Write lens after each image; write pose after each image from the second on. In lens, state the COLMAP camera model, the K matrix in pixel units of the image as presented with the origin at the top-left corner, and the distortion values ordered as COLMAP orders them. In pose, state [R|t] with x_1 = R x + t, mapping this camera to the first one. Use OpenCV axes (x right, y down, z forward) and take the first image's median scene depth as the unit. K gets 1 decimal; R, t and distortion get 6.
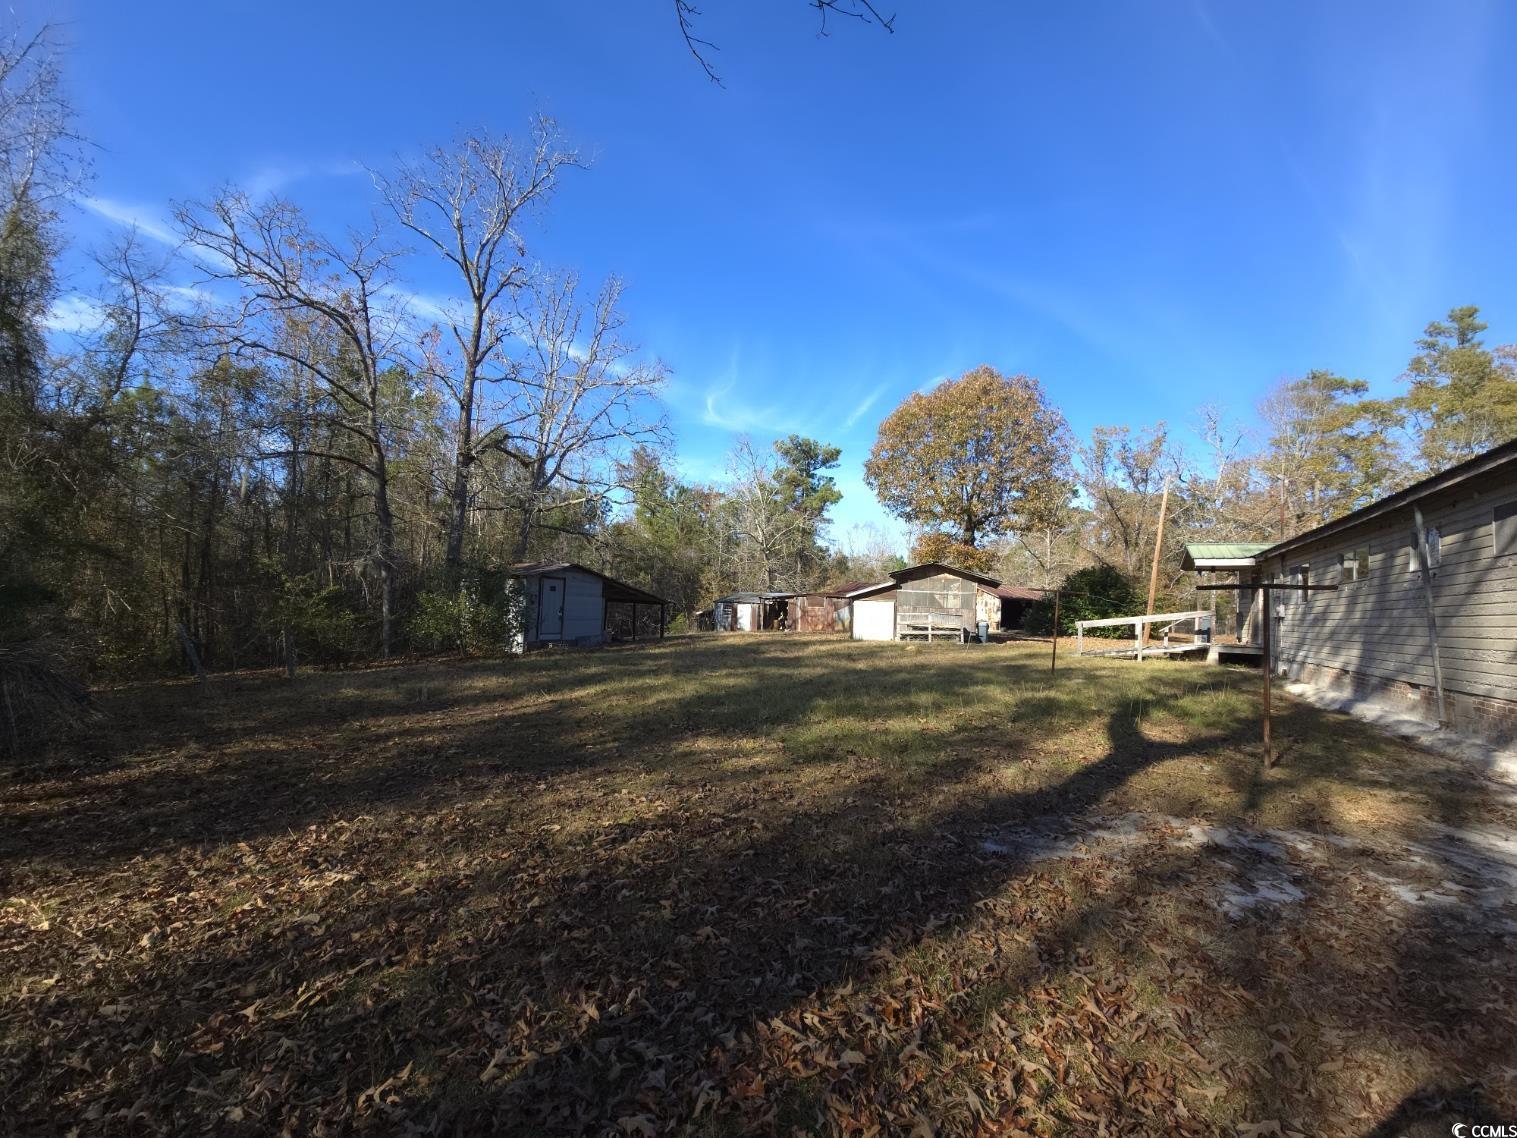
lens RADIAL K [[618.5, 0, 758.6], [0, 618.5, 568.9], [0, 0, 1]] dist [-0.004648, -0.002041]
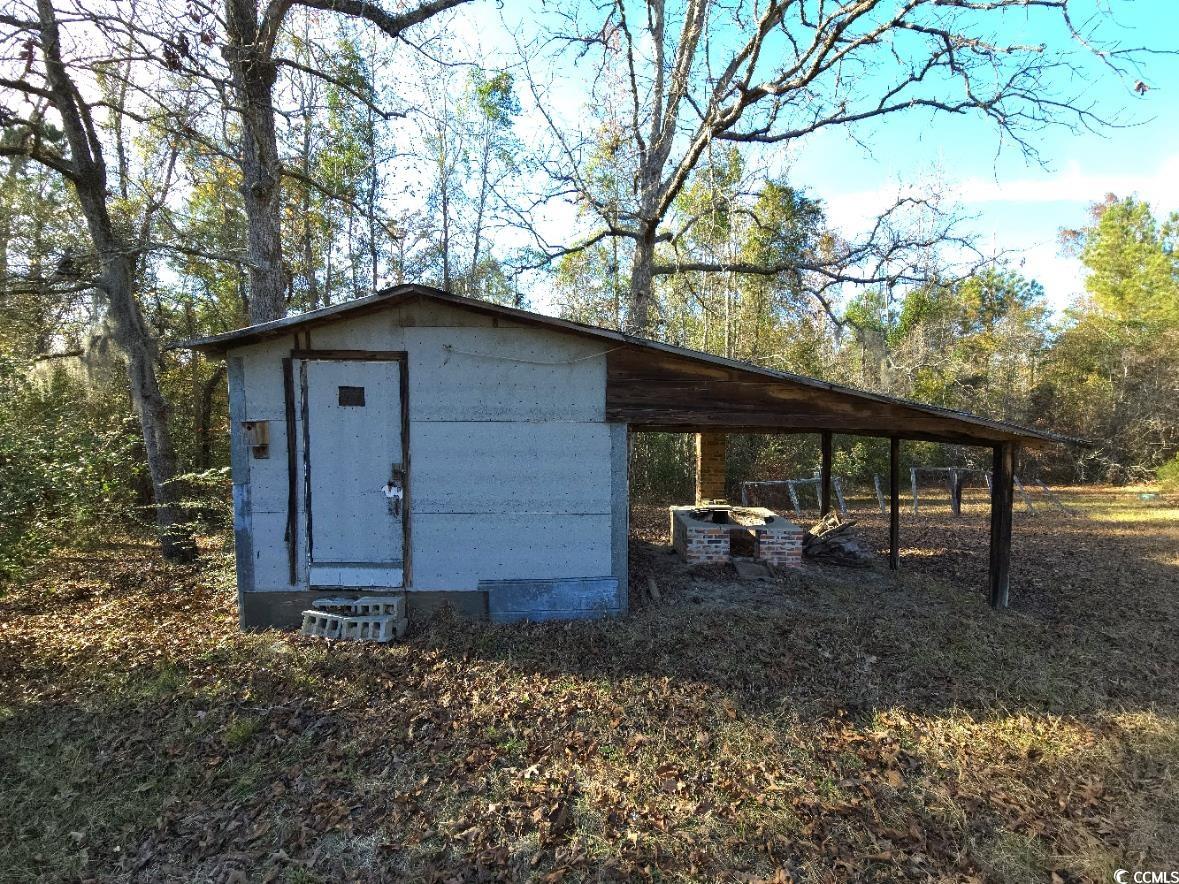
lens RADIAL K [[480.7, 0, 589.3], [0, 480.7, 444.3], [0, 0, 1]] dist [-0.004648, -0.002041]
pose [[0.508583, 0.015630, -0.860871, -0.104668], [0.066438, 0.996142, 0.057336, 0.046396], [0.858446, -0.086354, 0.505582, 0.969948]]
